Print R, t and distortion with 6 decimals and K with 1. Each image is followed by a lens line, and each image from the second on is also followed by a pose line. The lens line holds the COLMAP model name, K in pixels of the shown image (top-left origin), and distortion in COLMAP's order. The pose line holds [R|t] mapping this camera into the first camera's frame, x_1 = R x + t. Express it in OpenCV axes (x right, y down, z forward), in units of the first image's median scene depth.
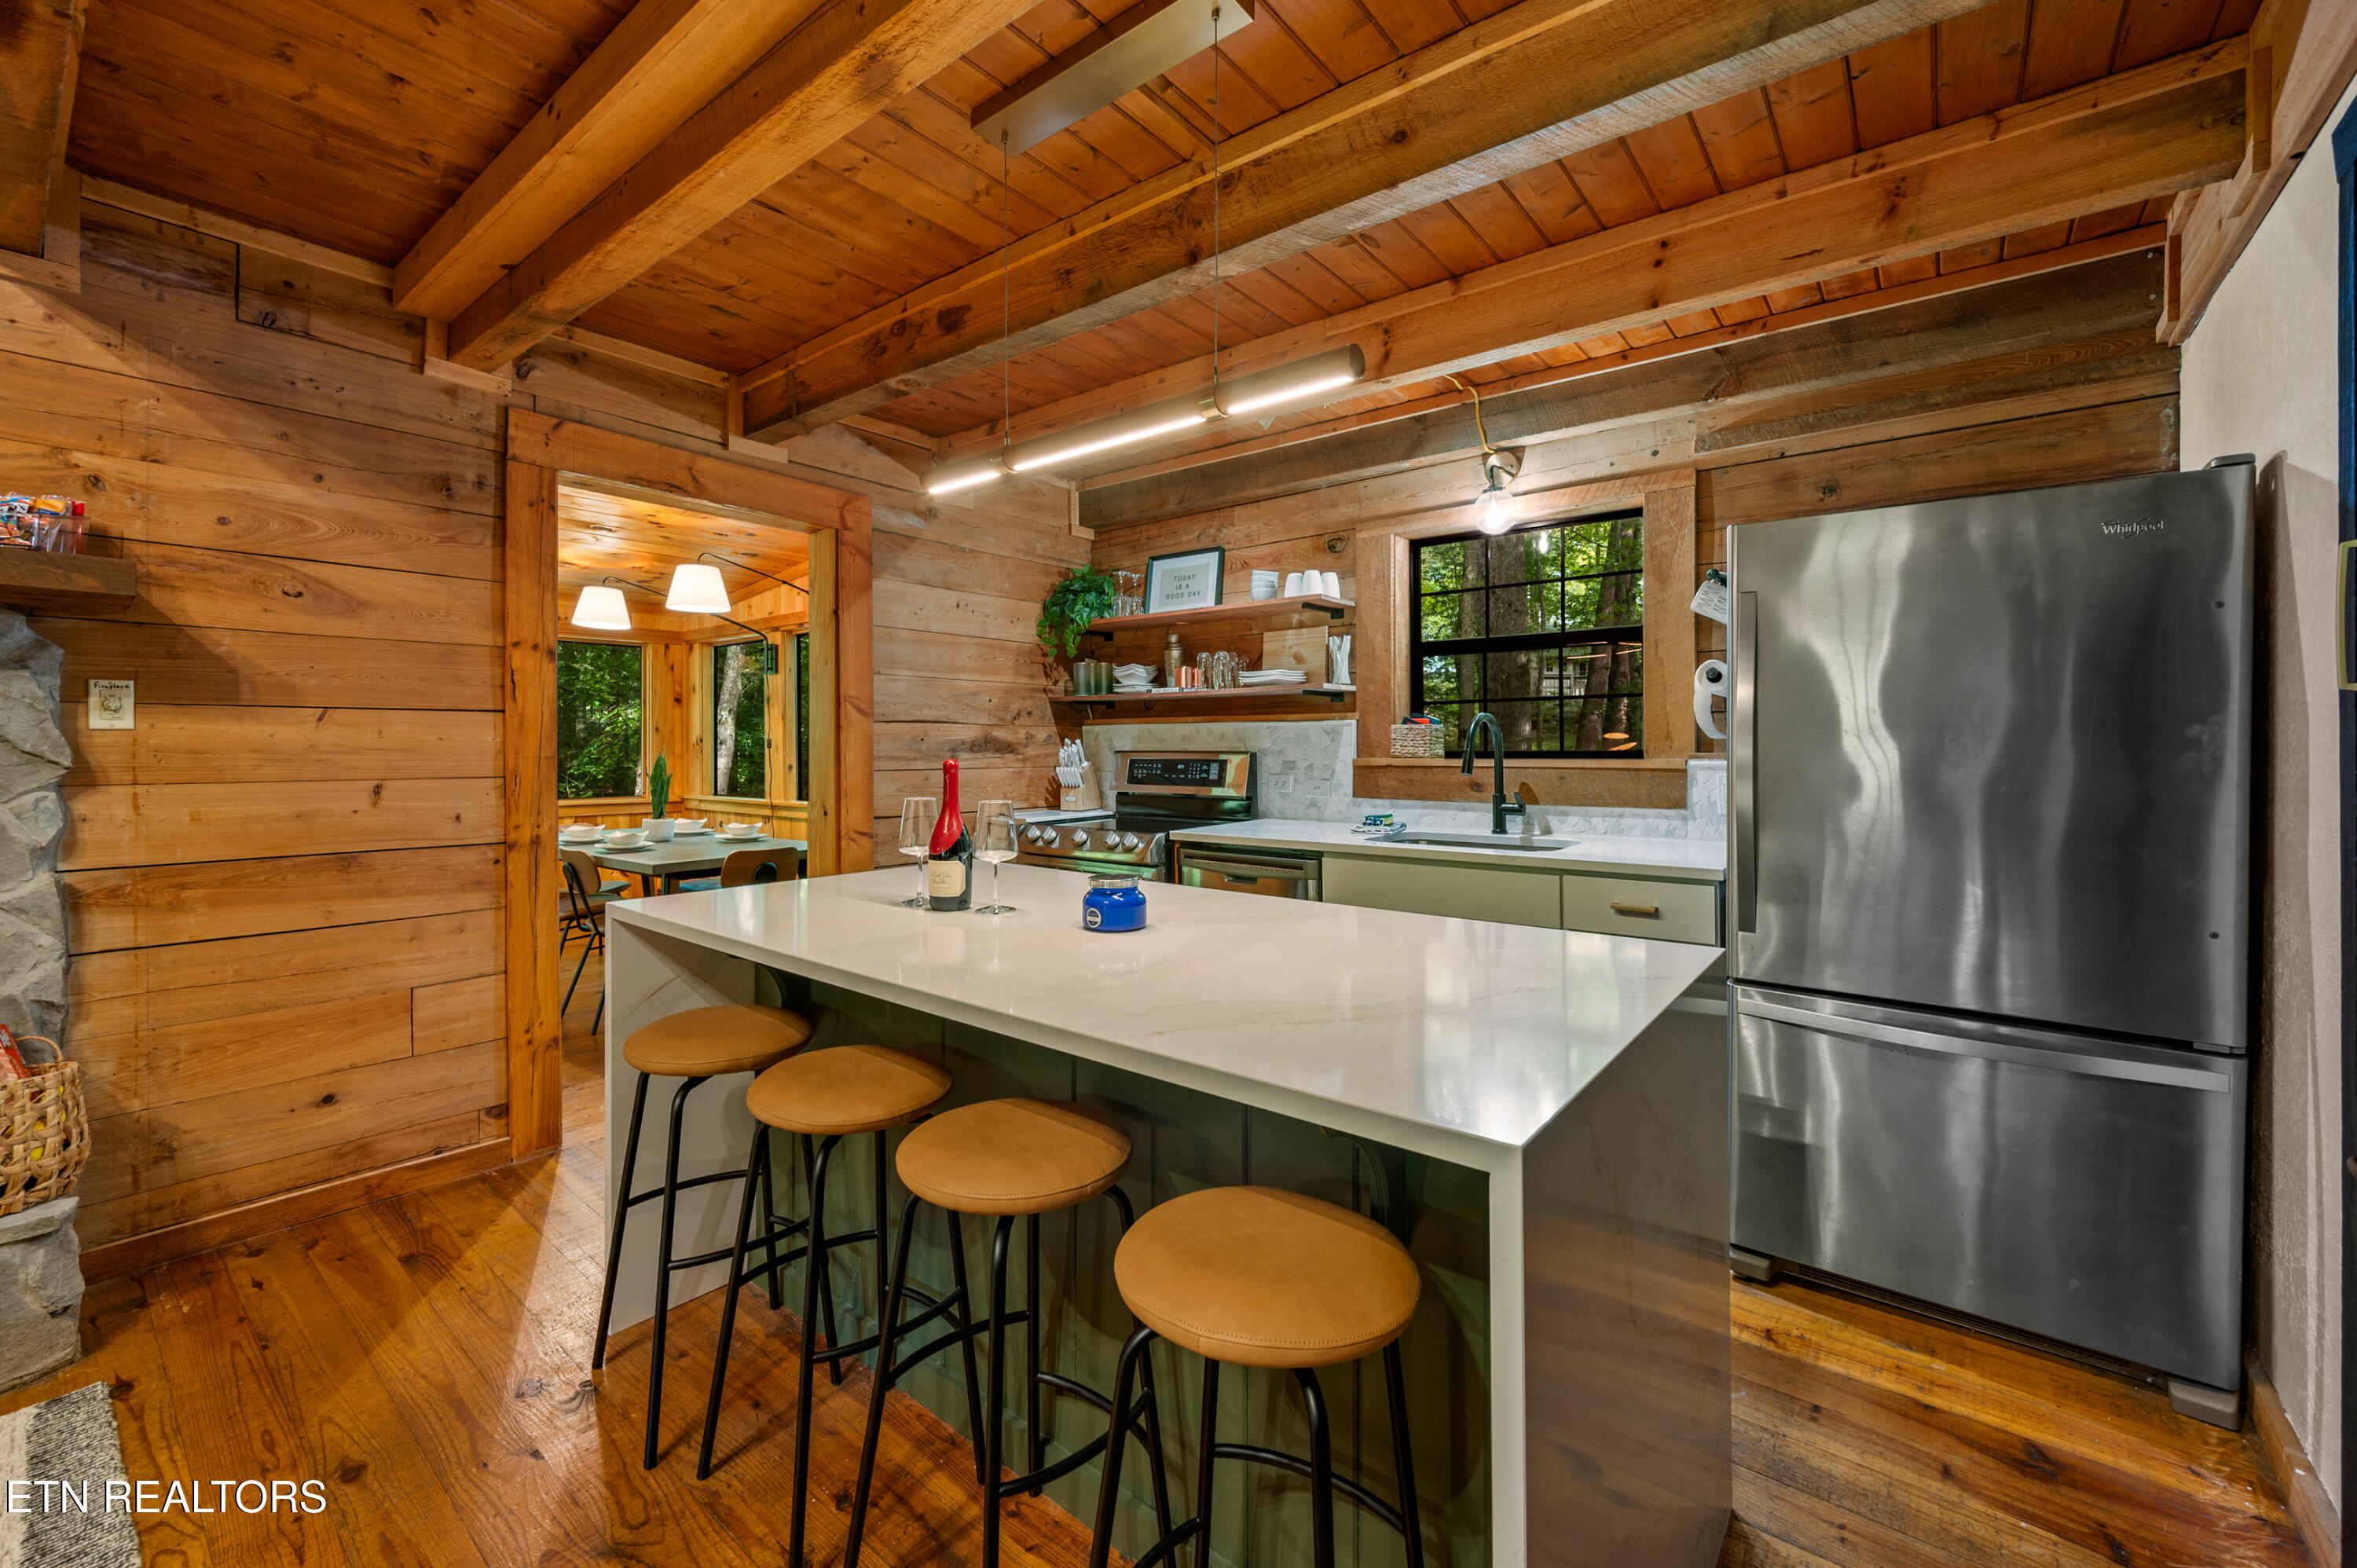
lens RADIAL K [[960.4, 0, 1152.4], [0, 960.4, 737.5], [0, 0, 1]] dist [0.000112, 0.000258]
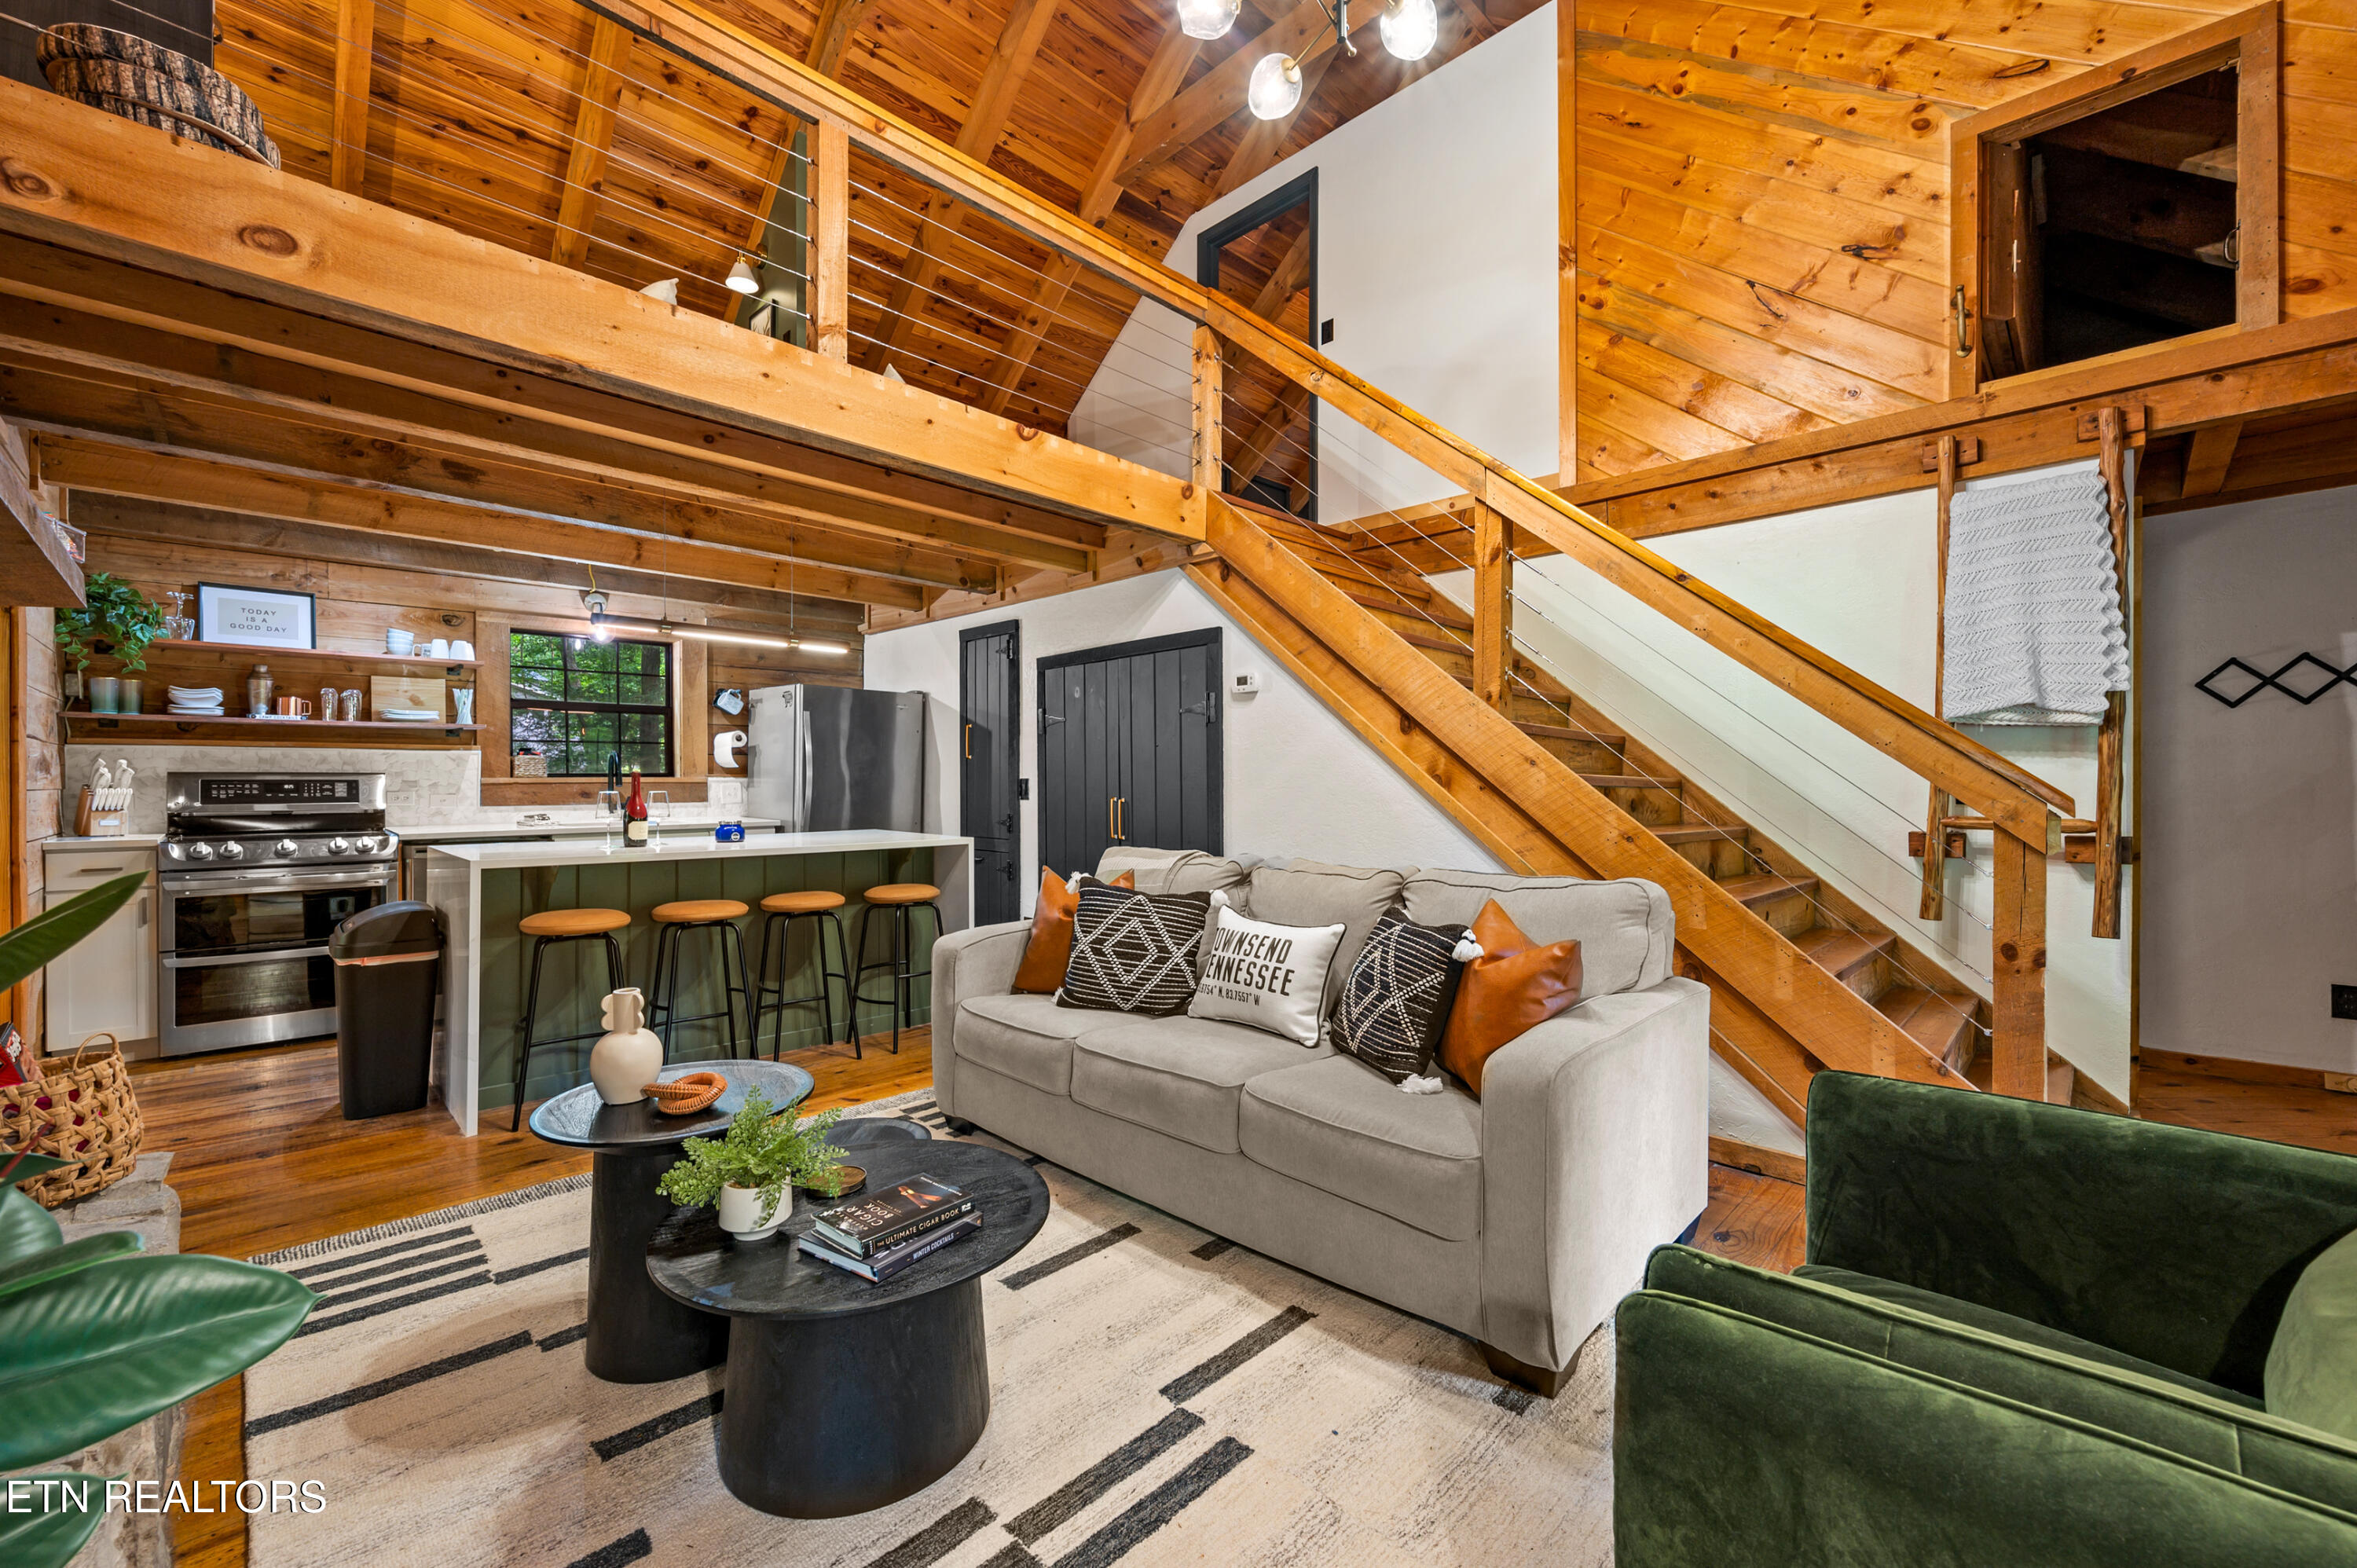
lens RADIAL K [[960.4, 0, 1180.8], [0, 960.4, 790.1], [0, 0, 1]] dist [0.000112, 0.000258]
pose [[0.096483, -0.009651, 0.995288, -0.984168], [-0.006205, 0.999928, 0.010298, 0.016444], [-0.995315, -0.007169, 0.096416, -0.141959]]
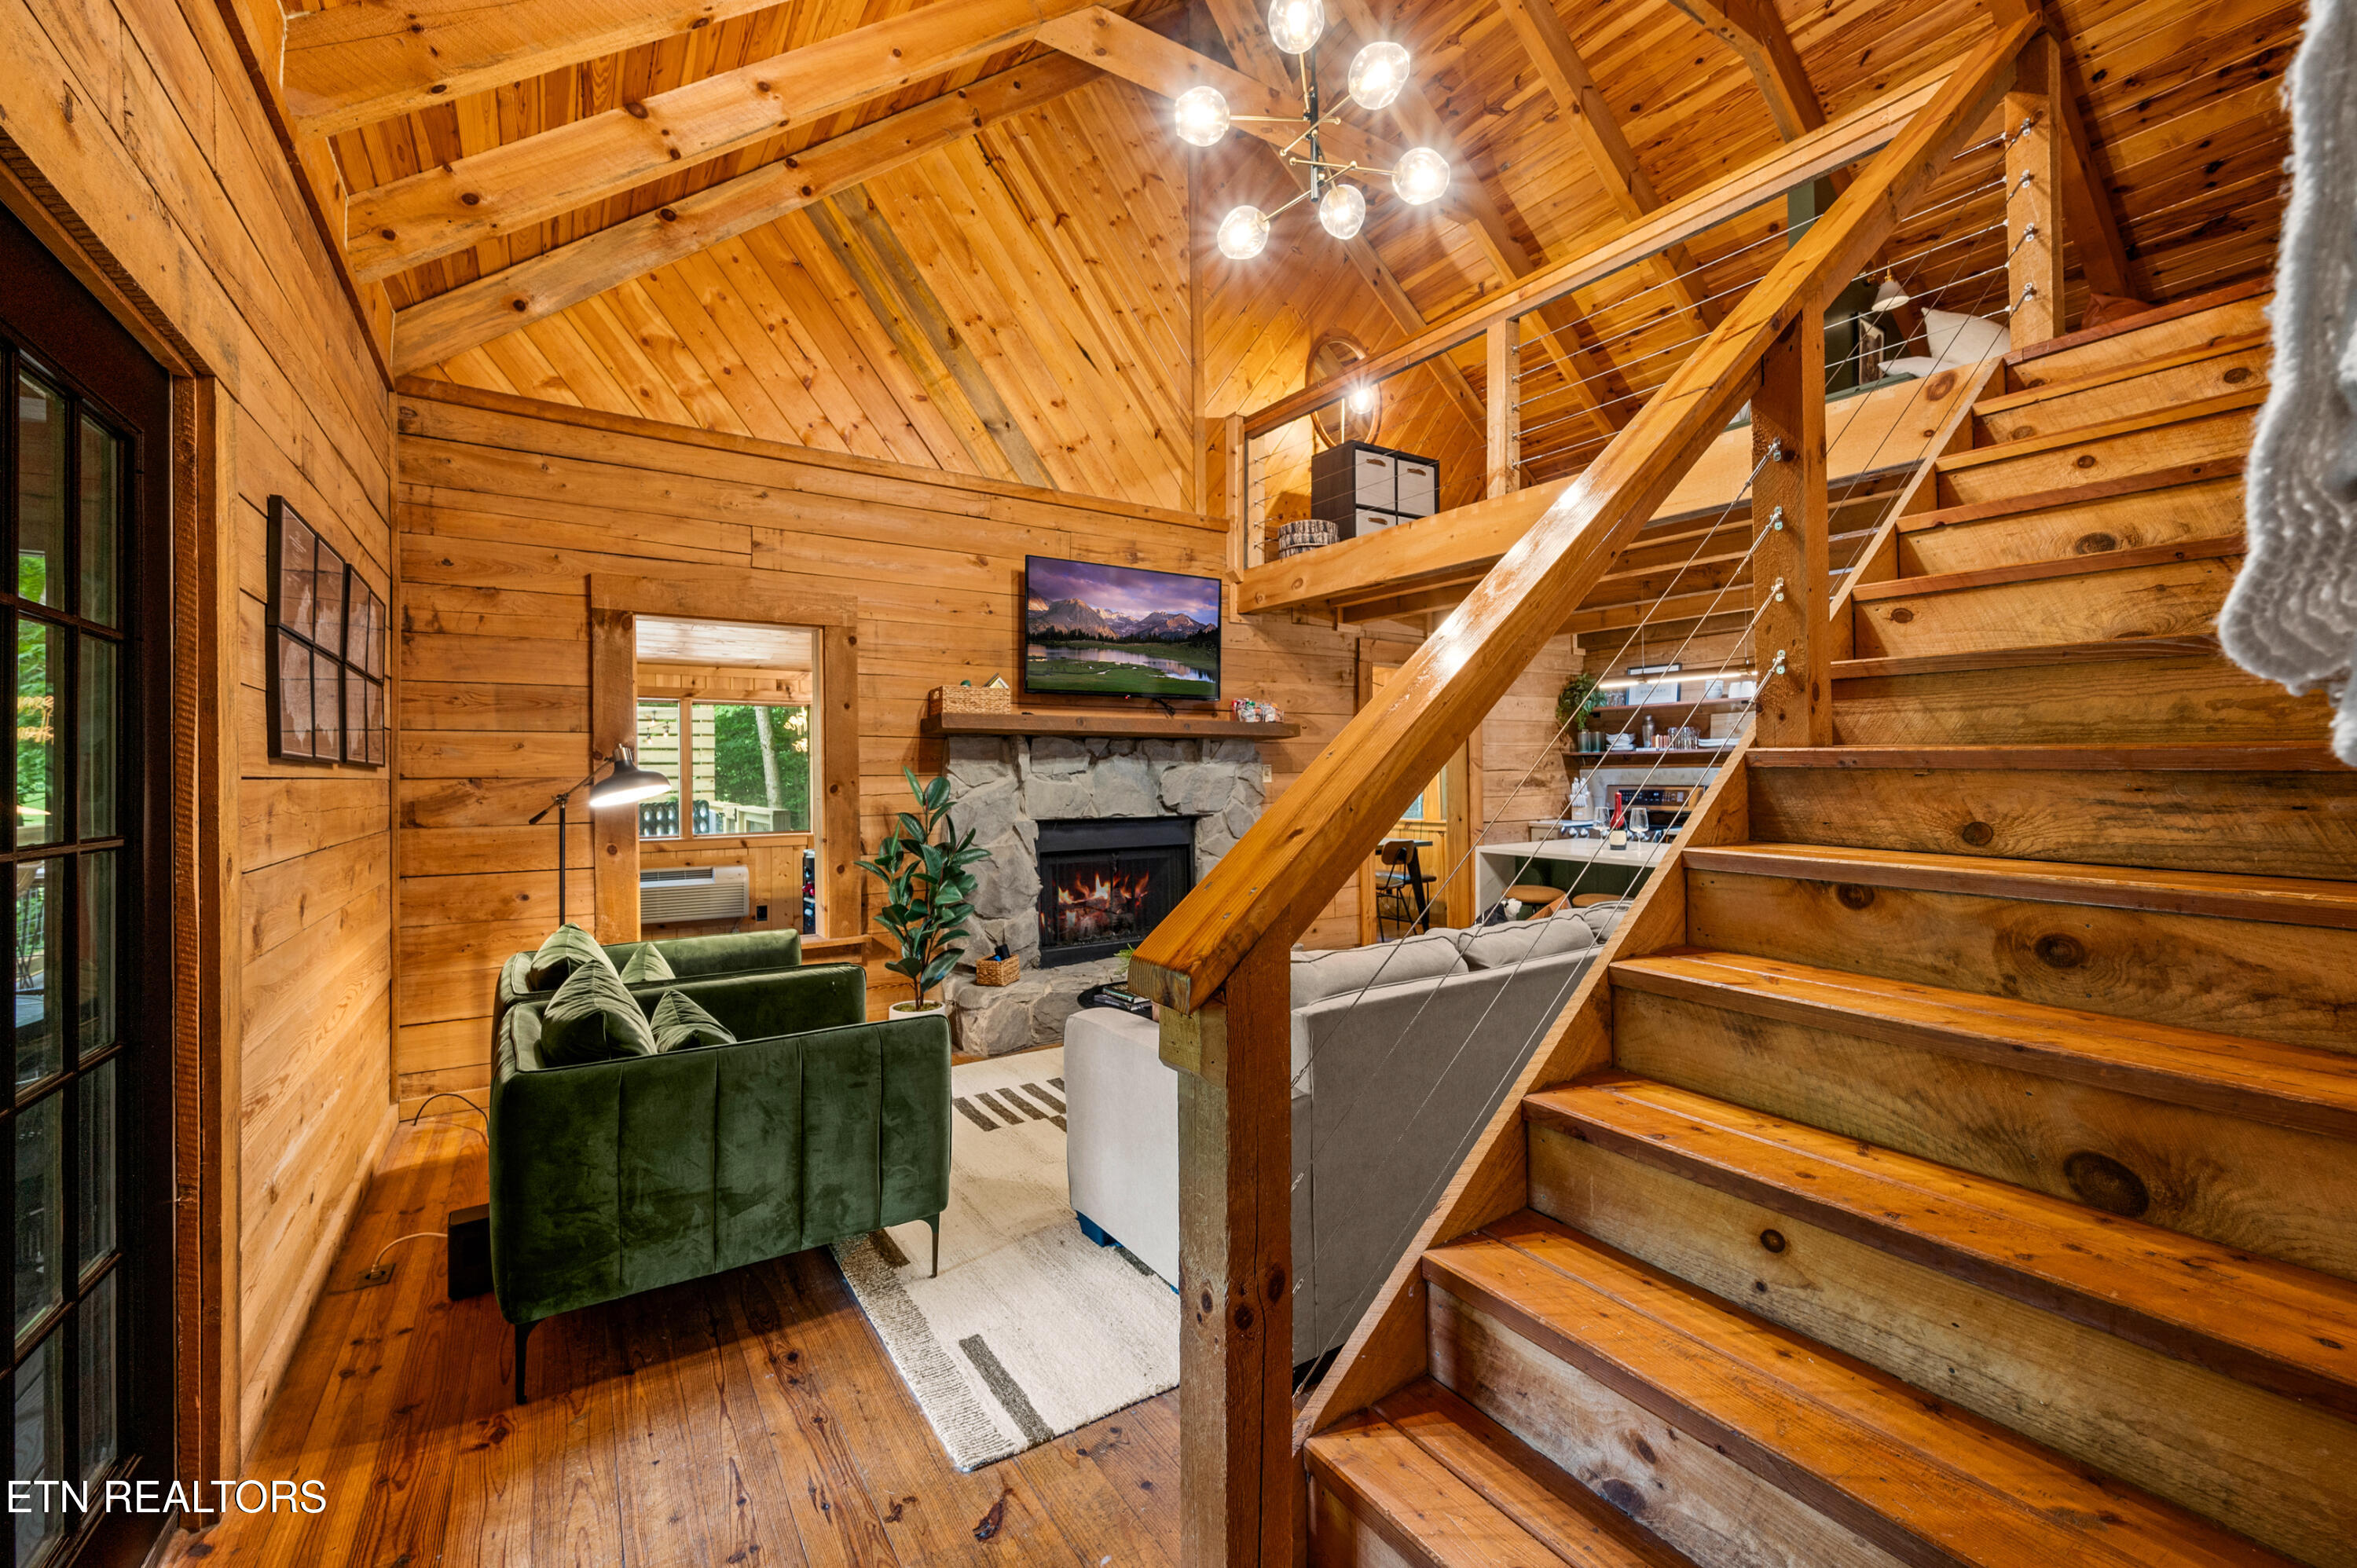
lens RADIAL K [[960.4, 0, 1178.7], [0, 960.4, 772.2], [0, 0, 1]] dist [0.000112, 0.000258]
pose [[0.953646, -0.009259, -0.300789, -0.263580], [0.011823, 0.999908, 0.006708, -0.030347], [0.300699, -0.009953, 0.953667, -0.872480]]
